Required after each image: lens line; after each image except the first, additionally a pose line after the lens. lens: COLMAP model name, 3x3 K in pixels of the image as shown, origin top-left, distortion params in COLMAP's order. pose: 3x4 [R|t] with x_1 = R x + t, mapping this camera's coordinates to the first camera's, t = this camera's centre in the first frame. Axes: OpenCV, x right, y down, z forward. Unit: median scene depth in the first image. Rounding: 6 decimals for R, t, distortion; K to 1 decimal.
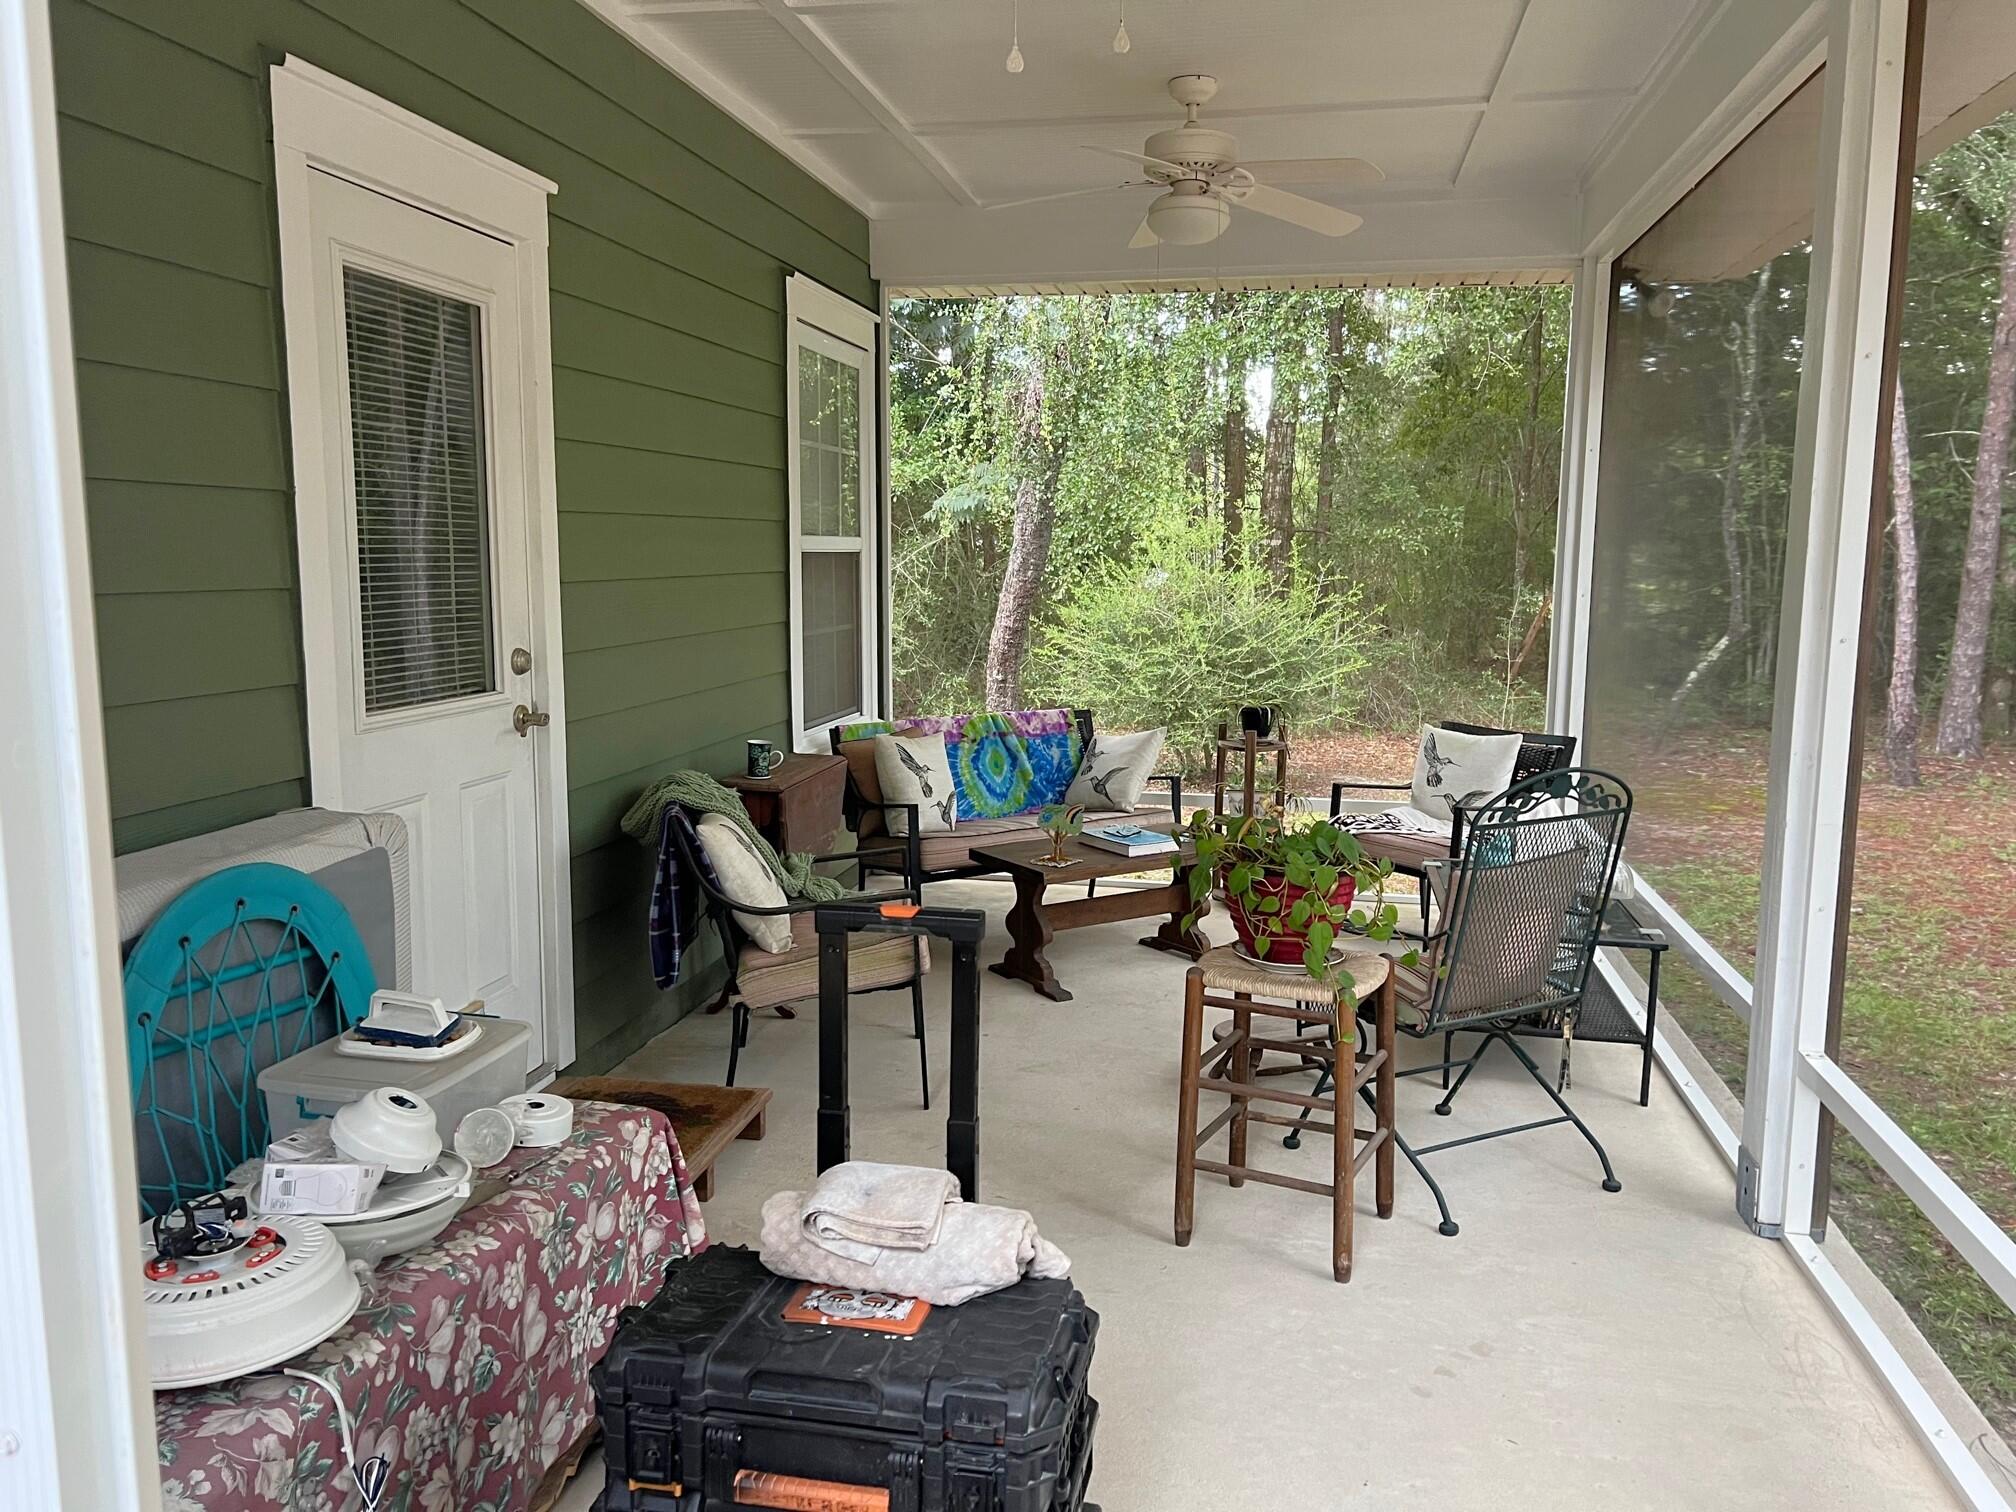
lens RADIAL K [[1509.9, 0, 1008.0], [0, 1509.9, 756.0], [0, 0, 1]] dist [0.000013, -0.000219]
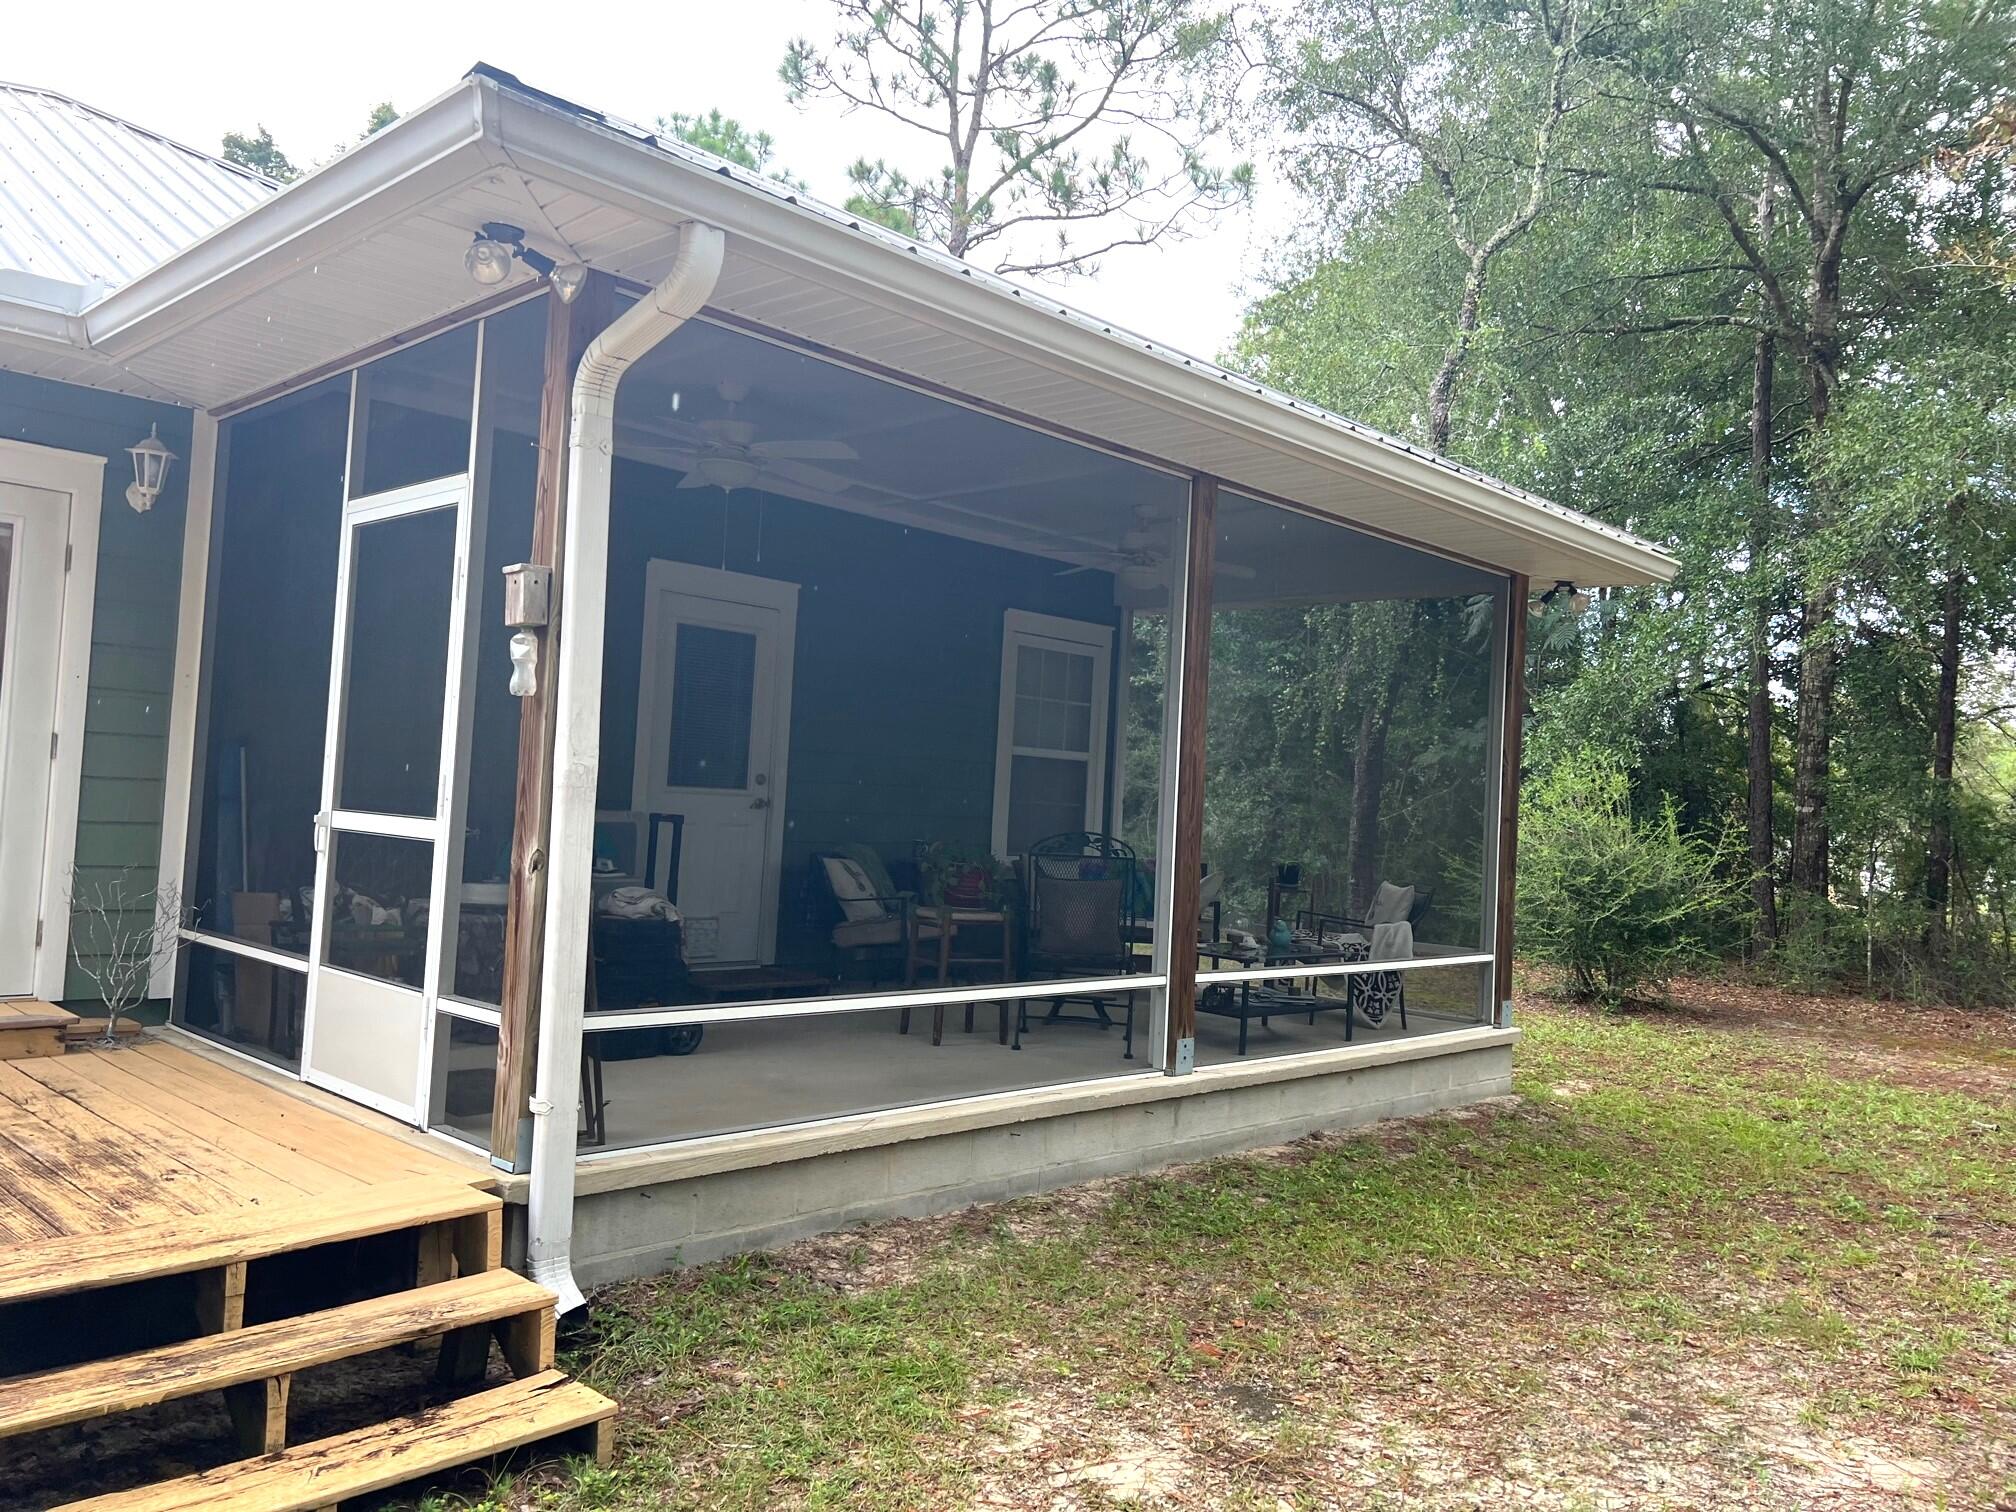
lens RADIAL K [[1509.9, 0, 1008.0], [0, 1509.9, 756.0], [0, 0, 1]] dist [0.000013, -0.000219]
pose [[0.841233, 0.020883, -0.540270, 1.226921], [-0.120342, 0.981420, -0.149444, 0.200008], [0.527110, 0.190734, 0.828115, -0.735038]]
